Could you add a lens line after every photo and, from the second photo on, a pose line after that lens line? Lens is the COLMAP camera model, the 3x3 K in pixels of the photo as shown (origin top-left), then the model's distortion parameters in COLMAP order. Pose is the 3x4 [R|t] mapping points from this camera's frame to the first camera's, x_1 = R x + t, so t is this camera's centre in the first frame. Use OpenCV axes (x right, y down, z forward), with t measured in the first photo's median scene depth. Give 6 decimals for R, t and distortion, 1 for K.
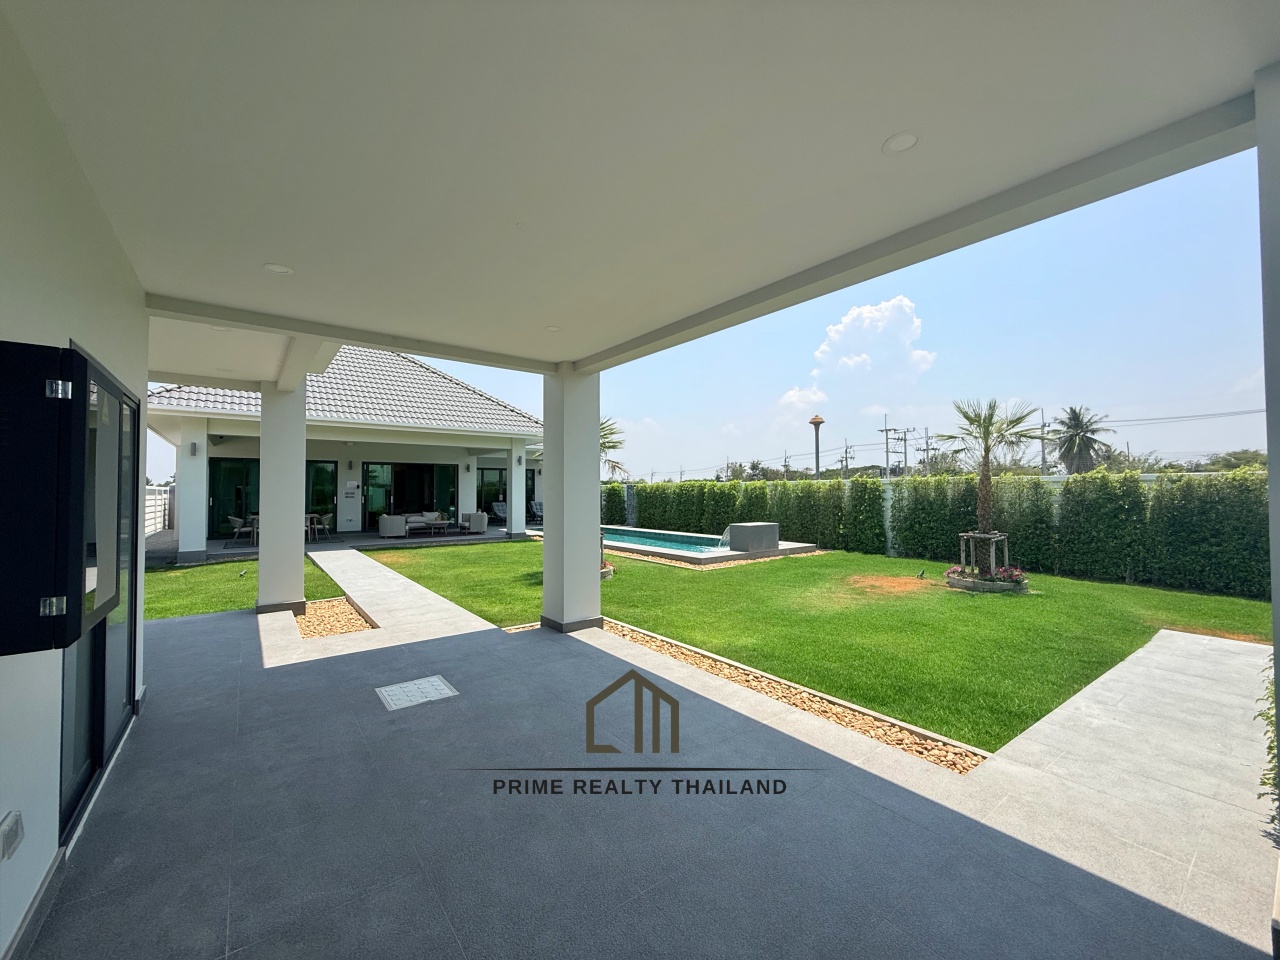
lens RADIAL K [[508.8, 0, 635.6], [0, 508.8, 479.3], [0, 0, 1]] dist [-0.001002, -0.000068]
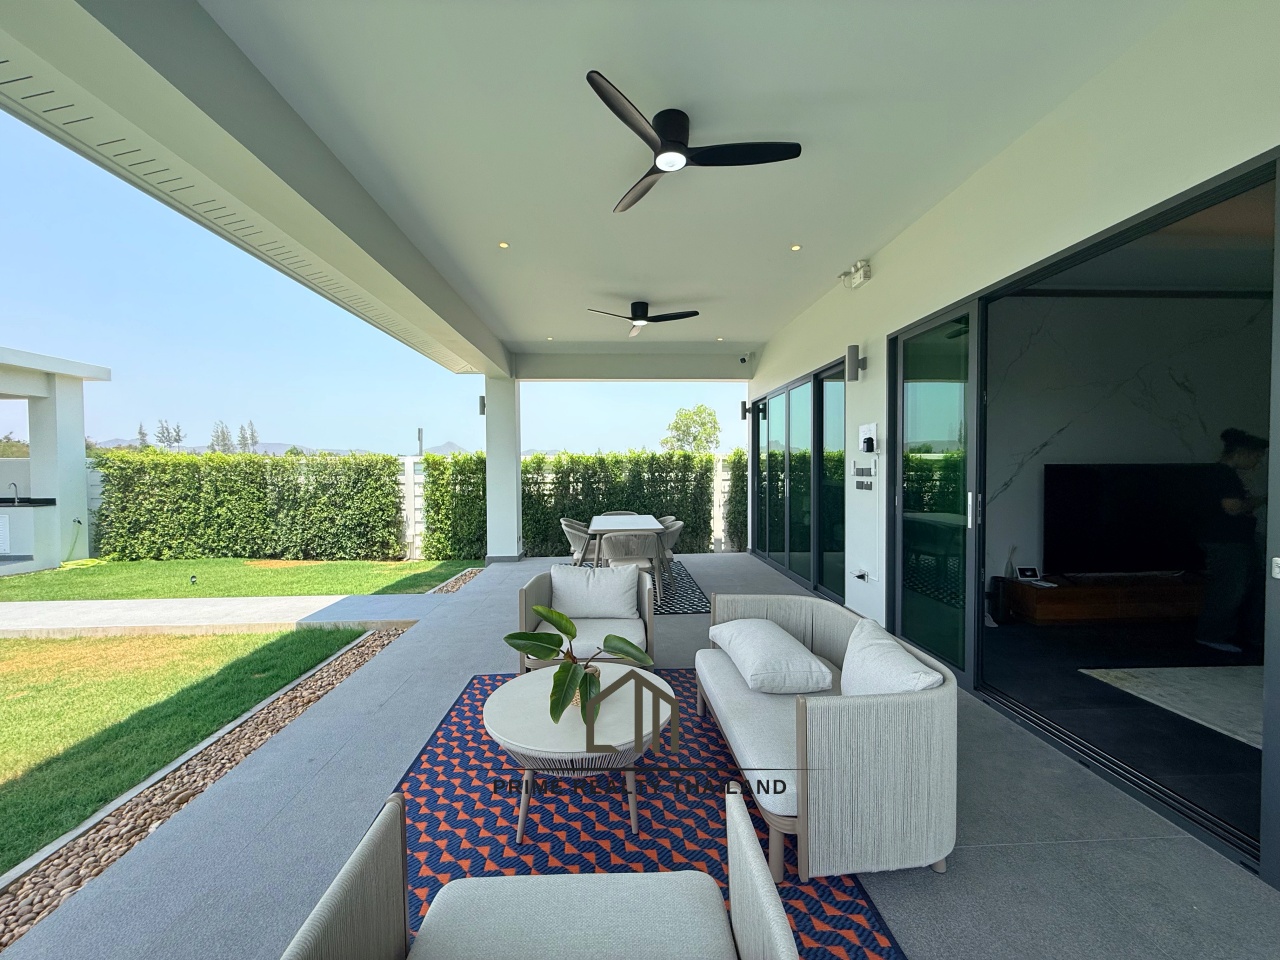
lens RADIAL K [[508.8, 0, 635.6], [0, 508.8, 479.3], [0, 0, 1]] dist [-0.001002, -0.000068]
pose [[-0.573843, 0.027637, -0.818499, -0.291162], [0.028048, 0.999507, 0.014085, 0.024726], [0.818485, -0.014875, -0.574335, 1.058594]]
